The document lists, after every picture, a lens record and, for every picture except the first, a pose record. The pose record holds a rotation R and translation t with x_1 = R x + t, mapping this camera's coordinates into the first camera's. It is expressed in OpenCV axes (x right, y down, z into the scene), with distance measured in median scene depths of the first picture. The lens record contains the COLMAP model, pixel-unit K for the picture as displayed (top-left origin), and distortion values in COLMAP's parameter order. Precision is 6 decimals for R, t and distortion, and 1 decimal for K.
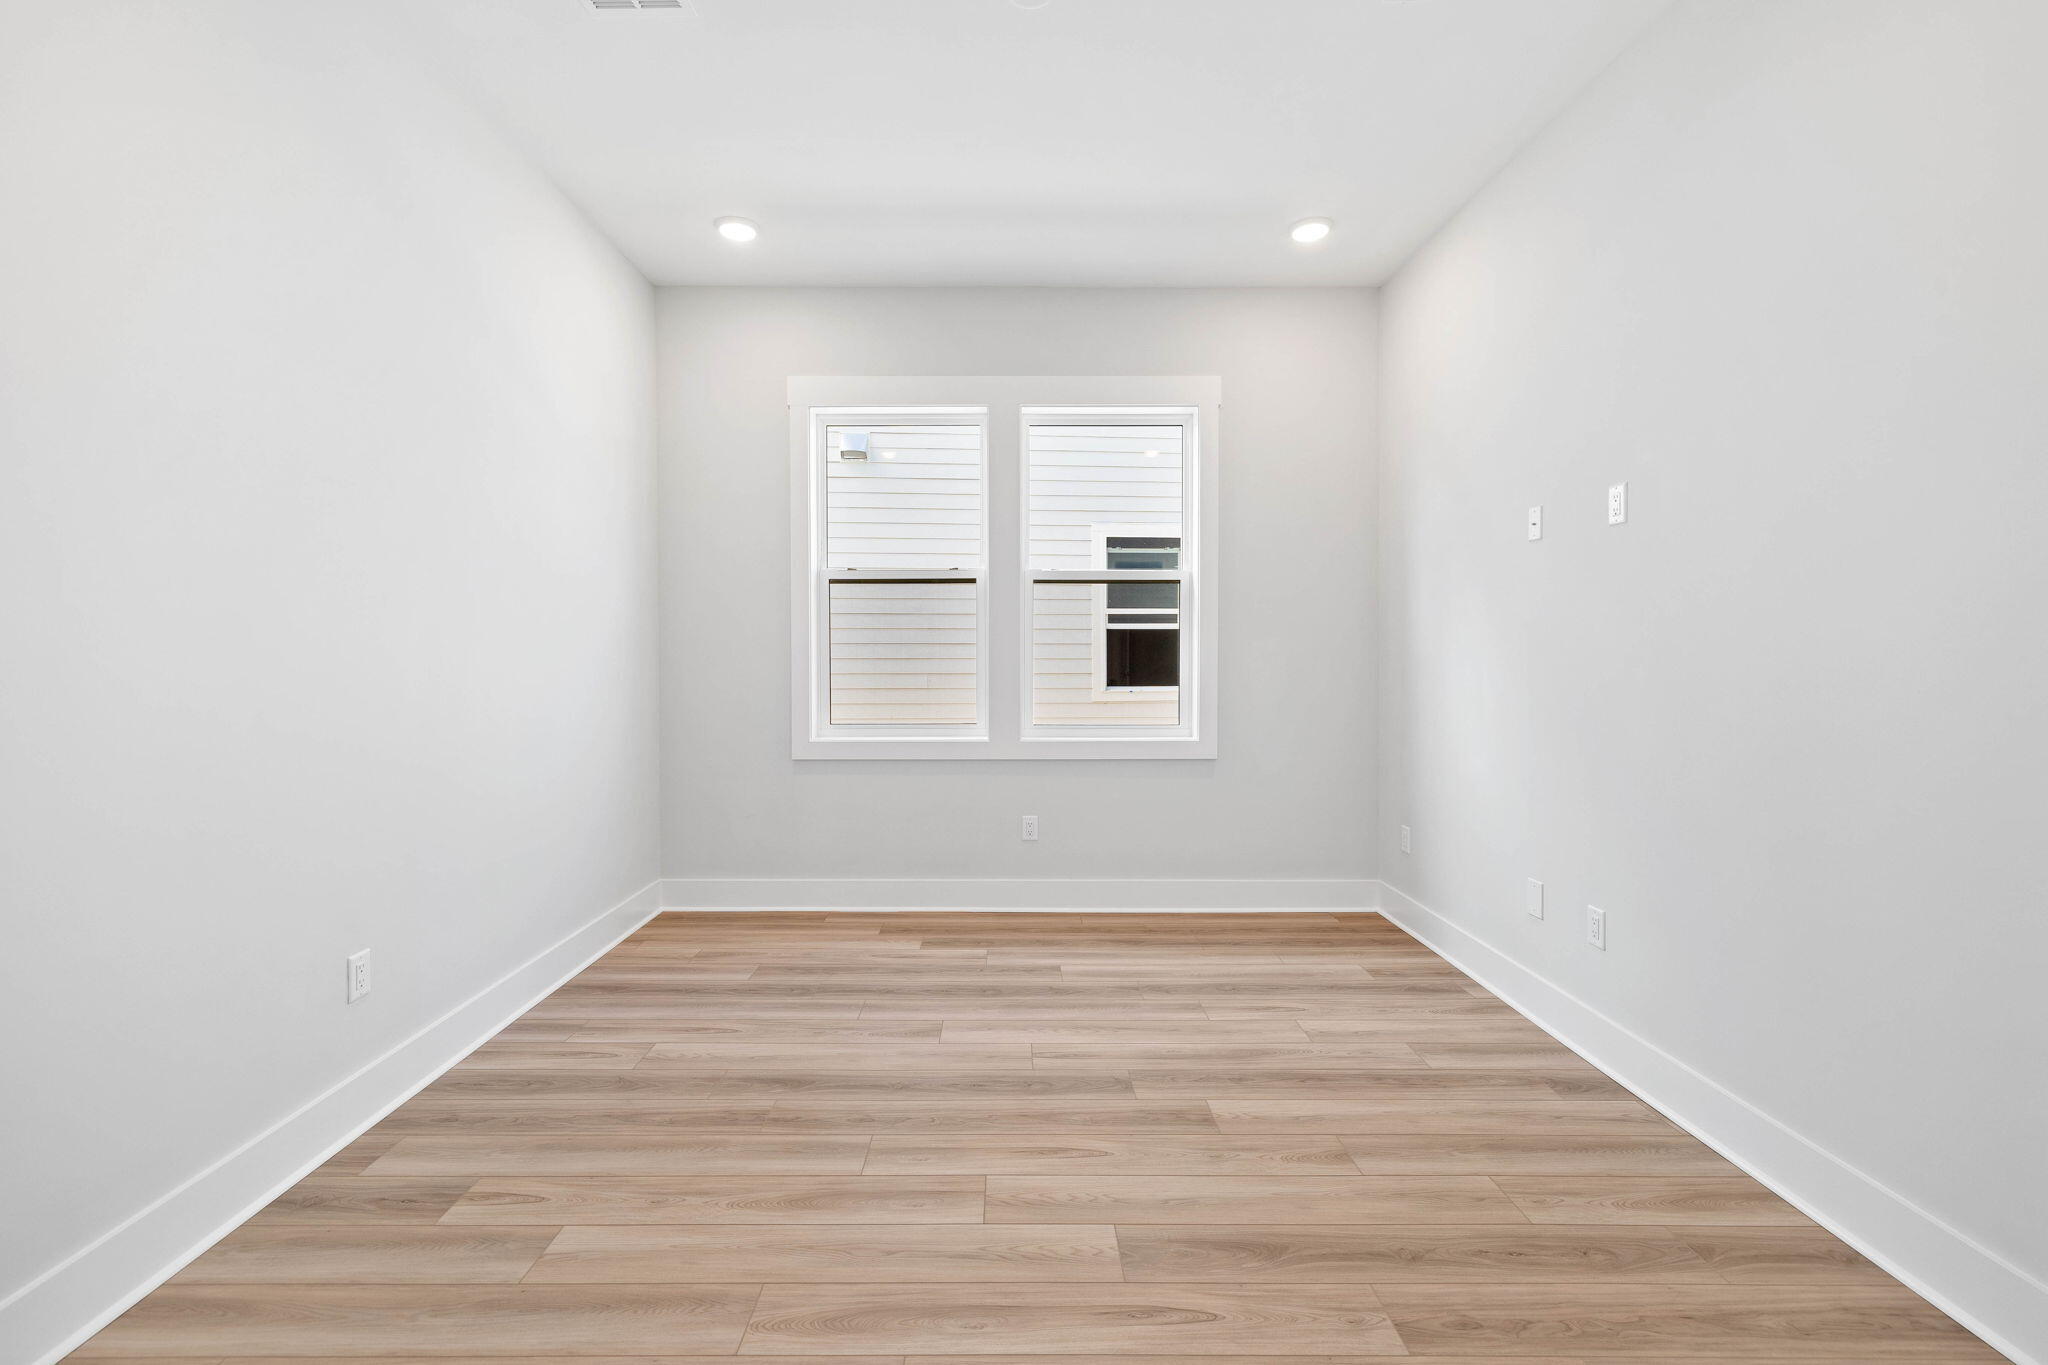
lens RADIAL K [[872.0, 0, 1012.3], [0, 872.0, 649.0], [0, 0, 1]] dist [0.001608, 0.000946]
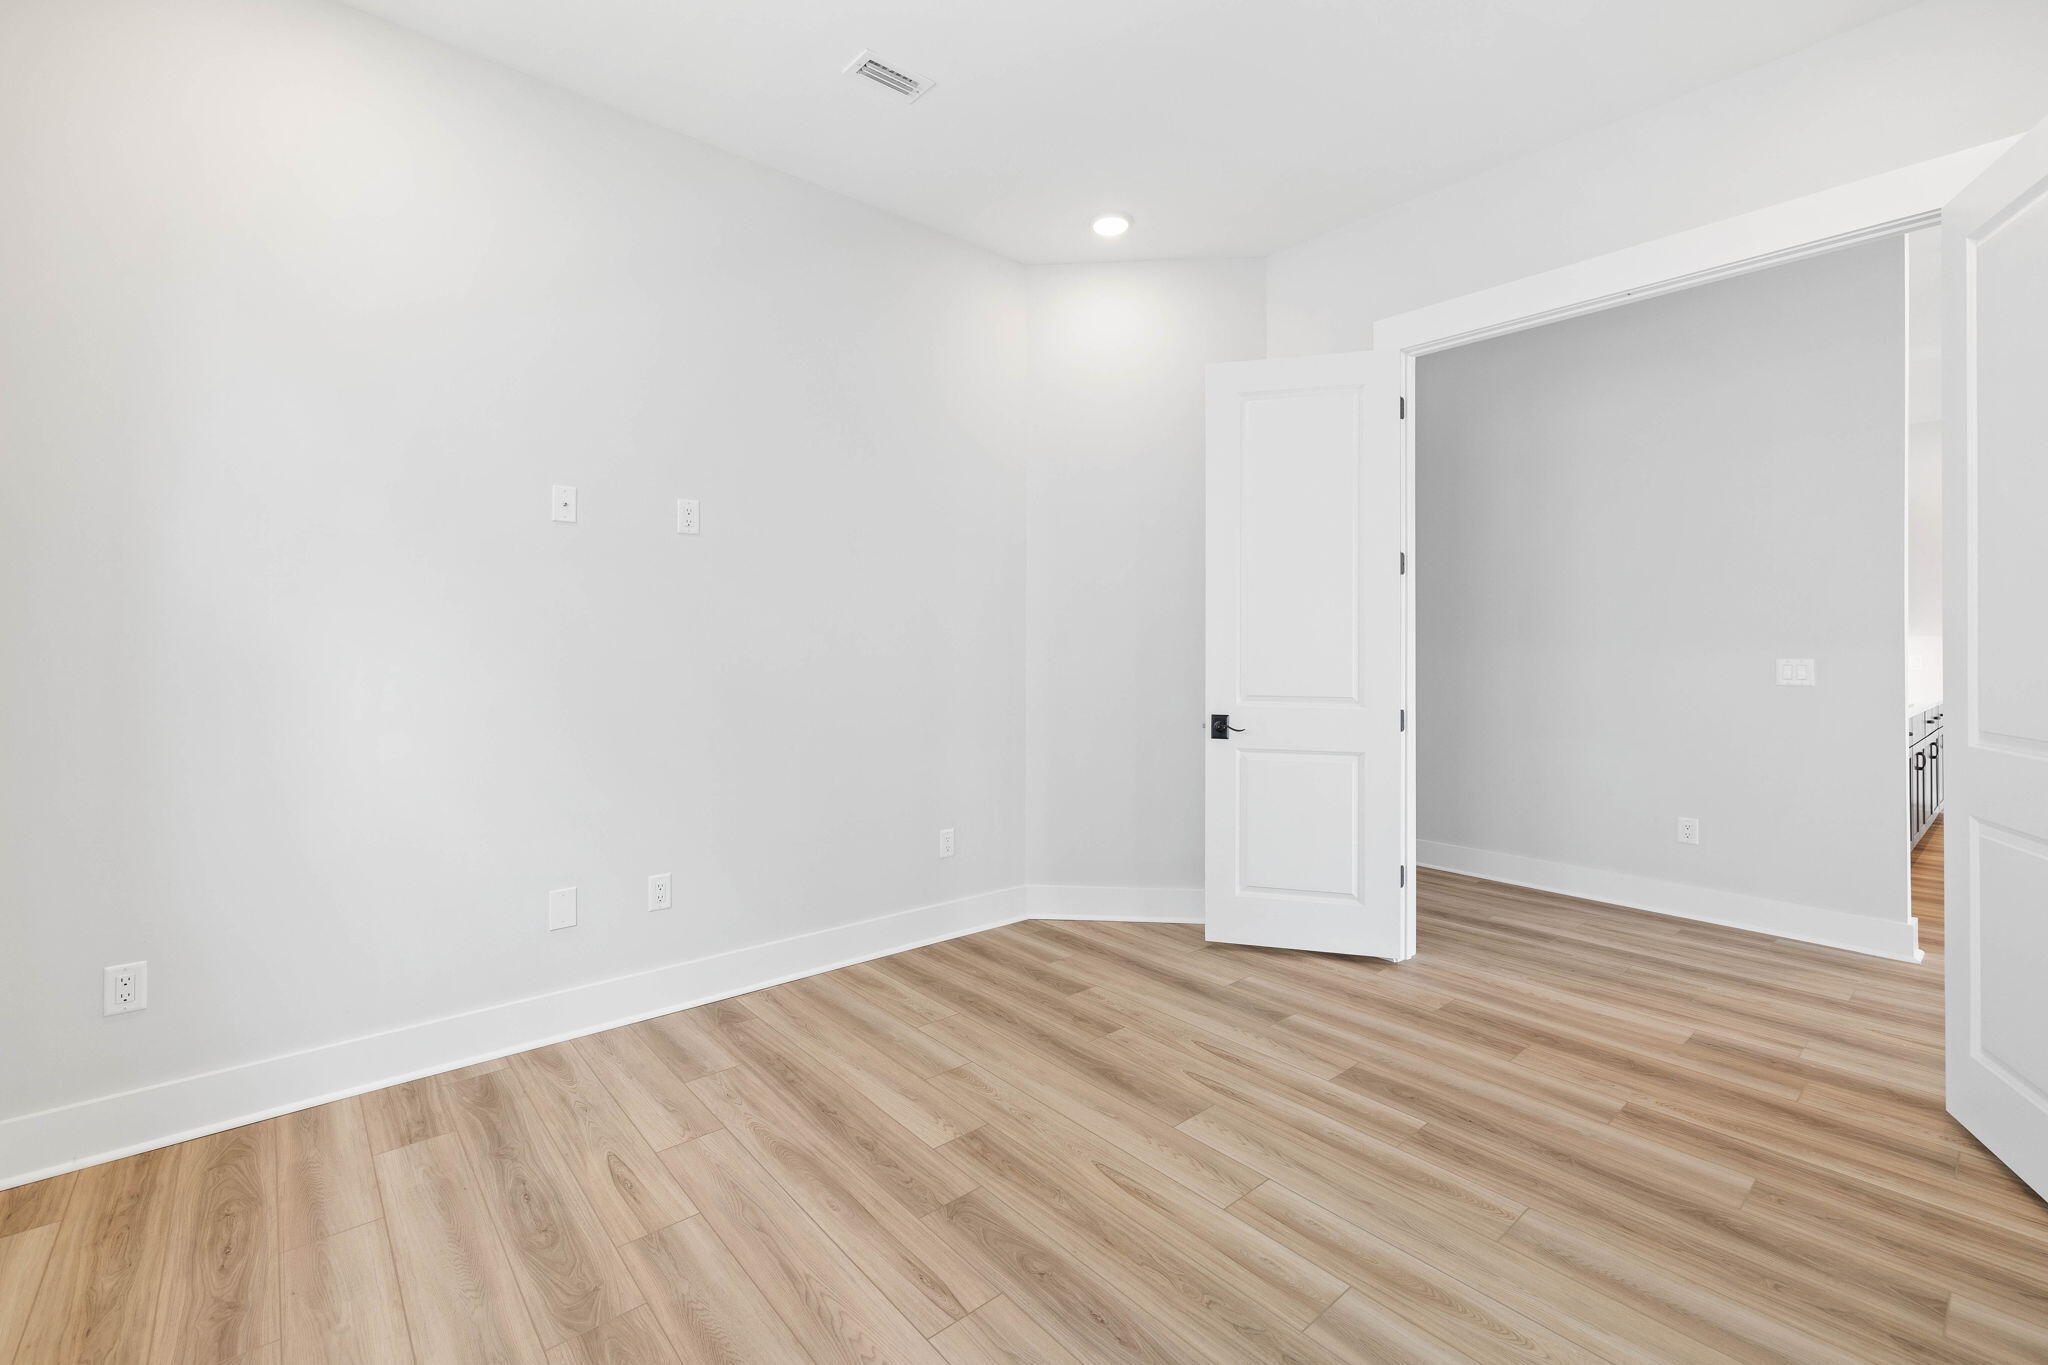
lens RADIAL K [[872.0, 0, 1012.3], [0, 872.0, 649.0], [0, 0, 1]] dist [0.001608, 0.000946]
pose [[-0.647148, -0.004568, 0.762350, -0.556866], [-0.007978, 0.999968, -0.000780, 0.011216], [-0.762322, -0.006587, -0.647164, 1.681124]]
